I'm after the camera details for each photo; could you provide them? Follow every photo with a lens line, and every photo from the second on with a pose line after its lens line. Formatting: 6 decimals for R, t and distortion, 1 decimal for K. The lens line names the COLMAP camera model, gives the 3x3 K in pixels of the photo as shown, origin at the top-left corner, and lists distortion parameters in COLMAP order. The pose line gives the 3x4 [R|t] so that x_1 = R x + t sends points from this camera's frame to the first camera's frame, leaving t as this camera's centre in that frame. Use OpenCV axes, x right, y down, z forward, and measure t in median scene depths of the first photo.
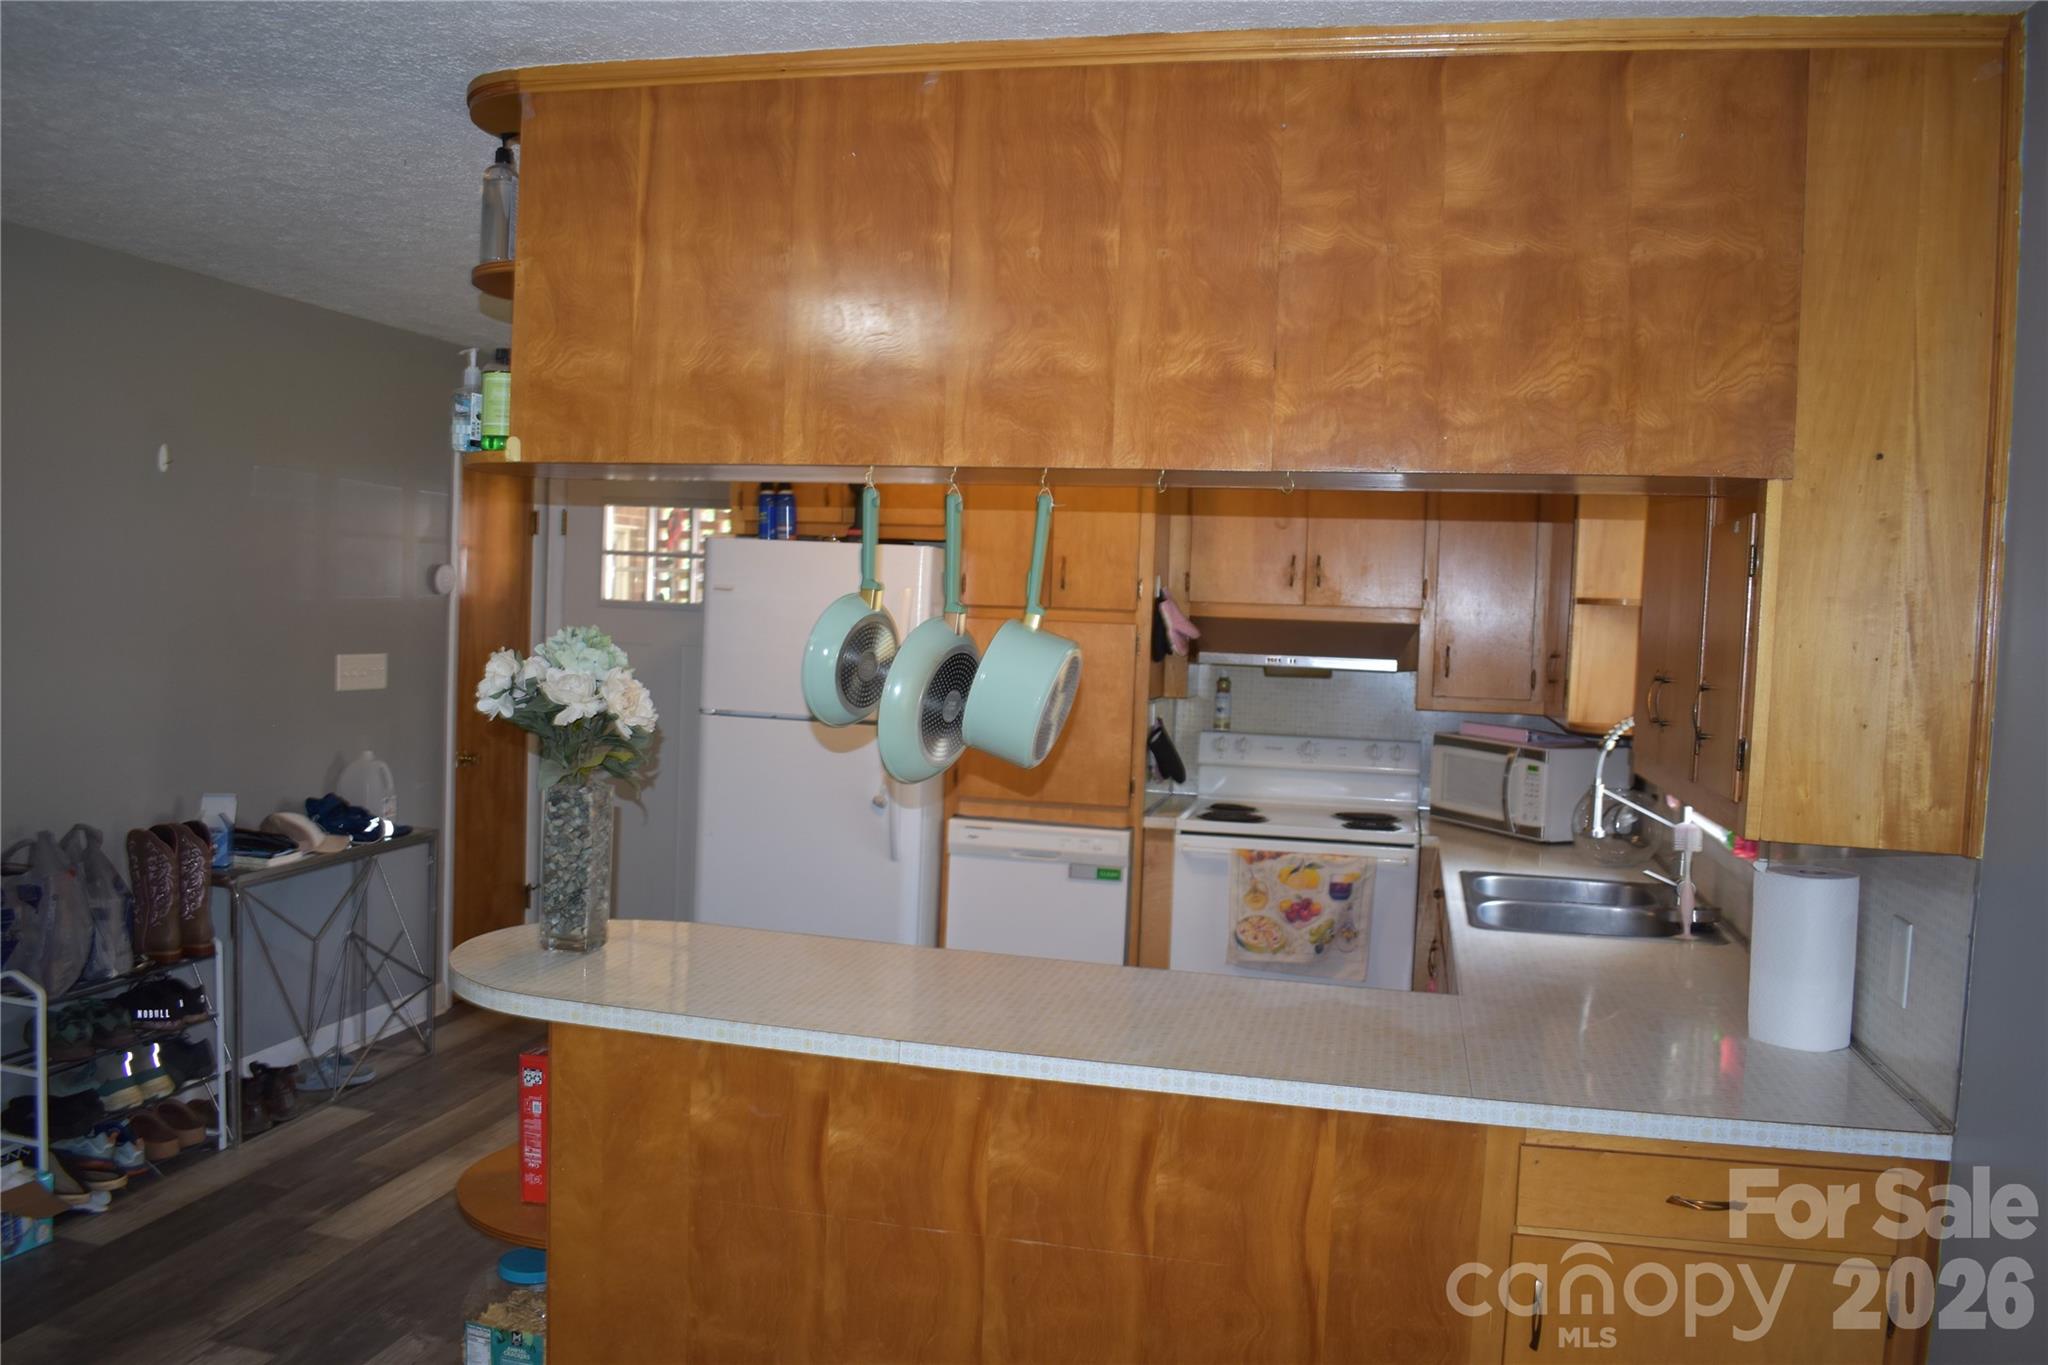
lens RADIAL K [[1591.9, 0, 1025.4], [0, 1591.9, 677.9], [0, 0, 1]] dist [-0.098363, 0.020830]
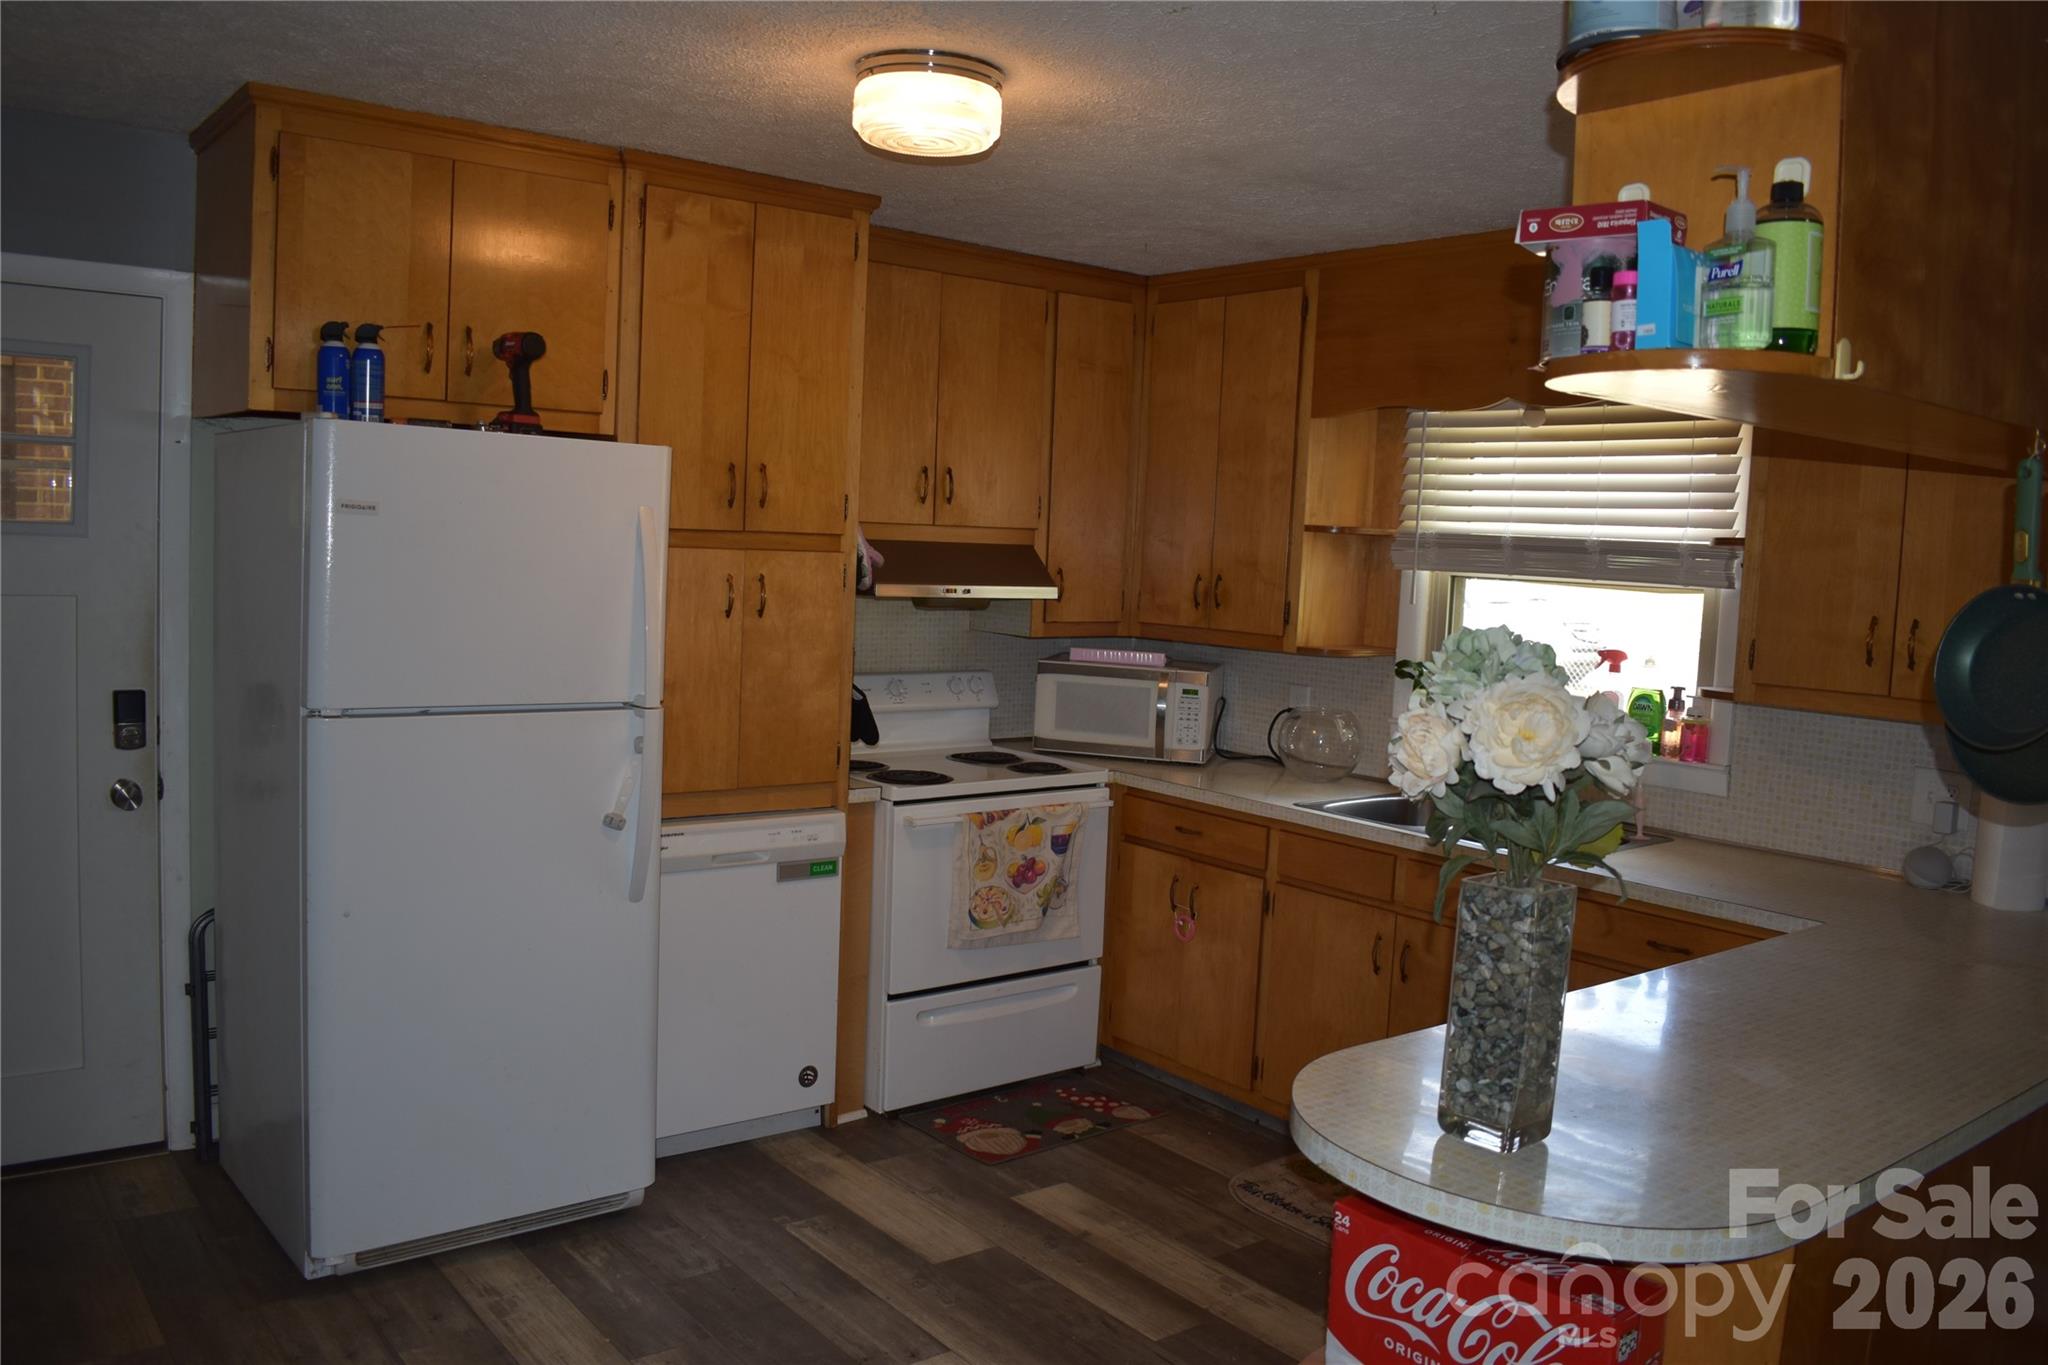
lens RADIAL K [[1591.9, 0, 1032.5], [0, 1591.9, 691.0], [0, 0, 1]] dist [-0.098363, 0.020830]
pose [[0.615835, -0.085131, 0.783262, -0.515477], [0.014298, 0.995189, 0.096924, -0.041421], [-0.787745, -0.048490, 0.614089, 0.449186]]
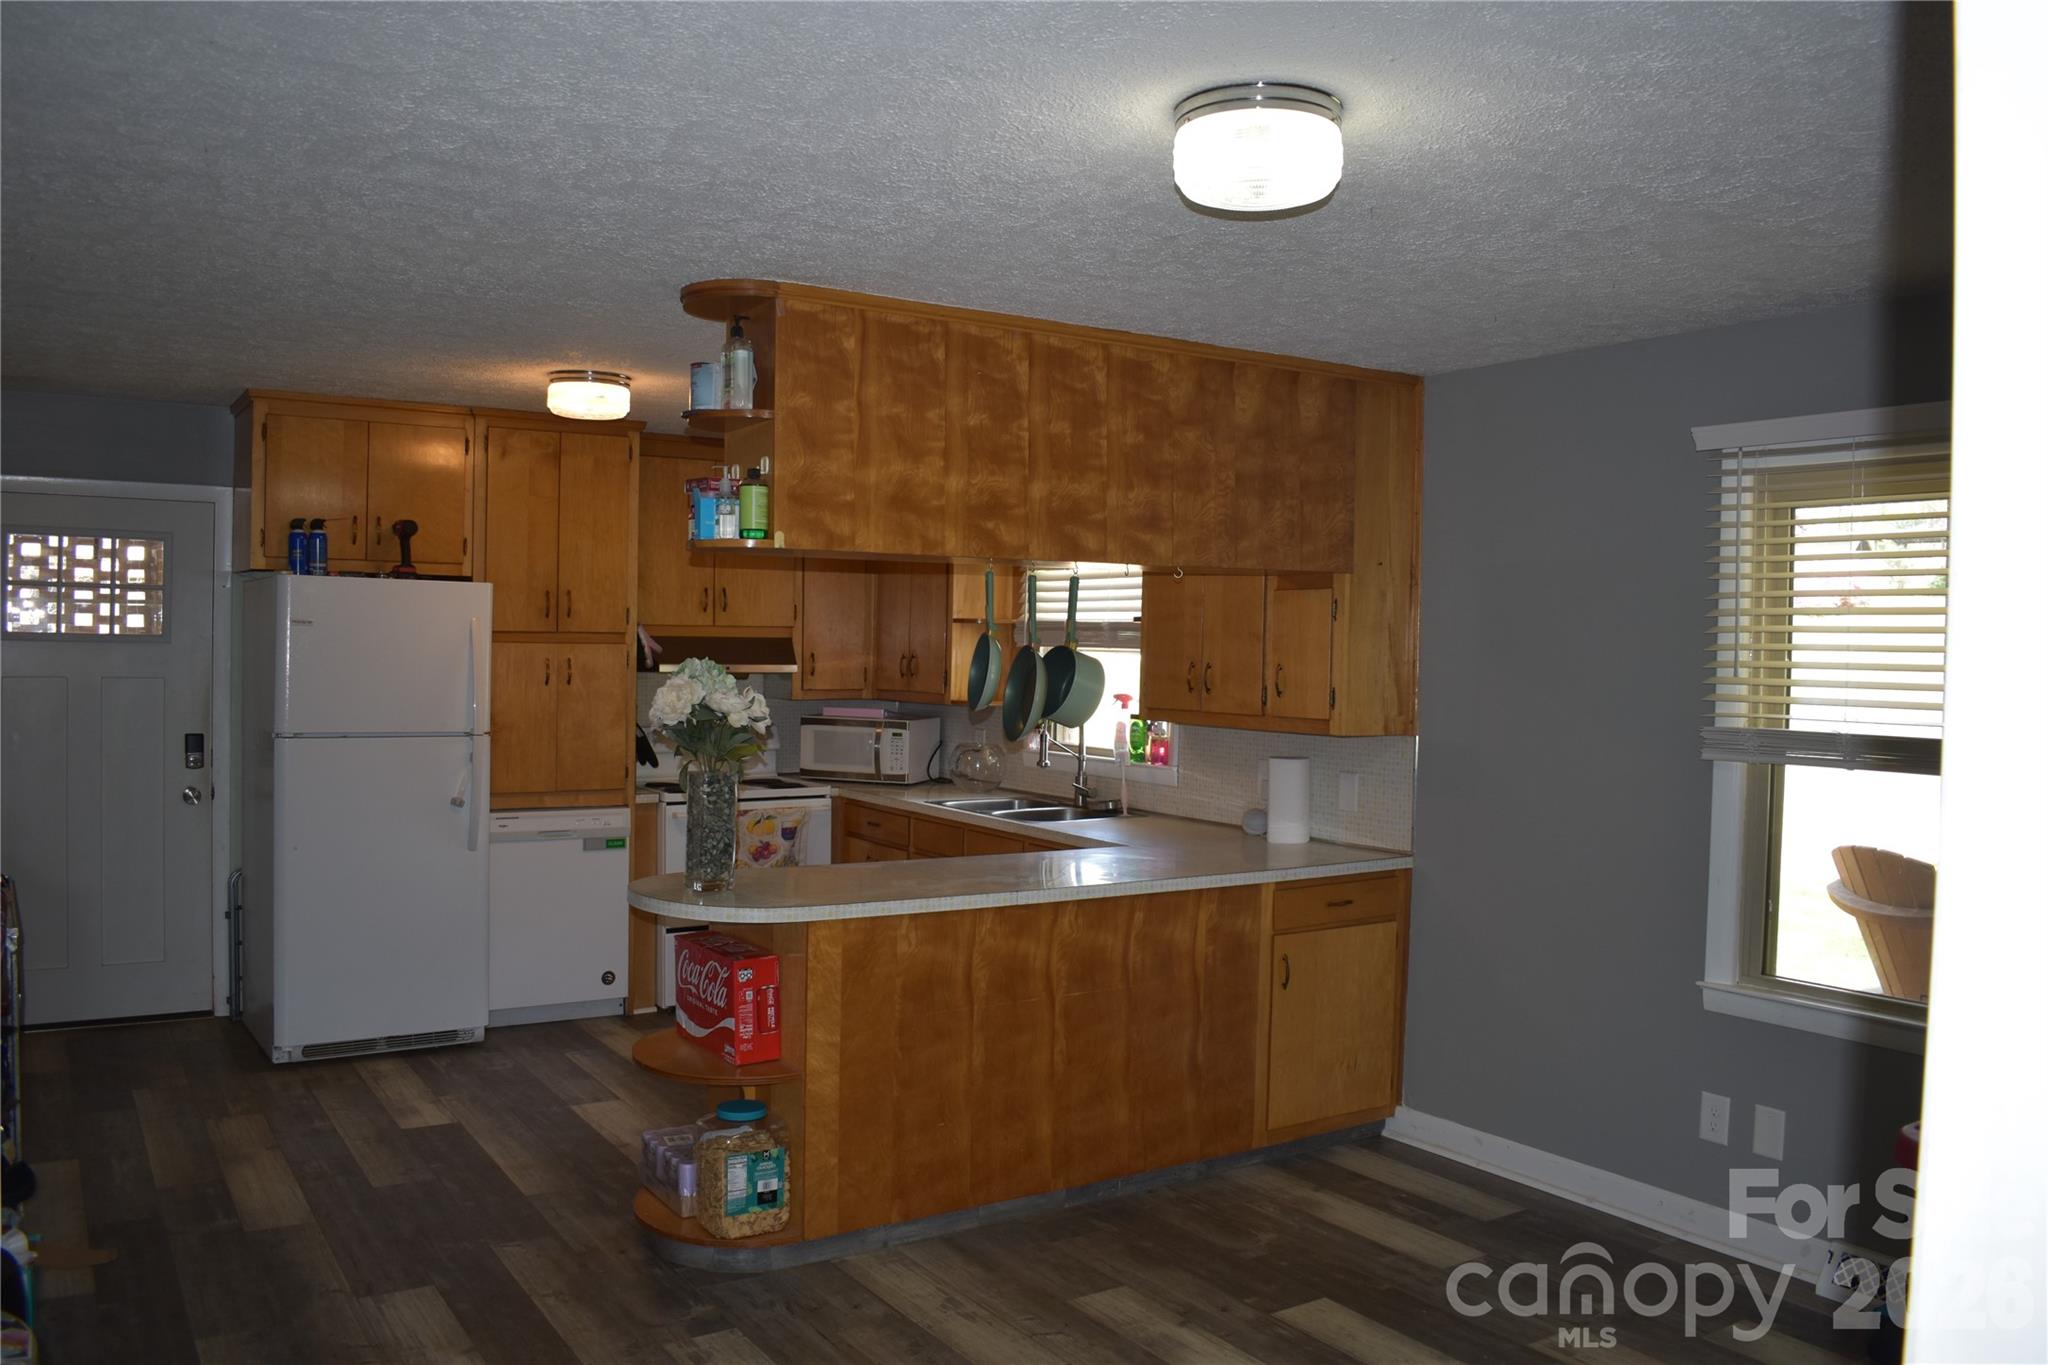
lens RADIAL K [[1591.9, 0, 1027.8], [0, 1591.9, 693.1], [0, 0, 1]] dist [-0.098363, 0.020830]
pose [[0.686445, -0.048763, 0.725545, -0.646554], [0.040666, 0.998762, 0.028651, -0.017980], [-0.726043, 0.009838, 0.687578, -0.099985]]
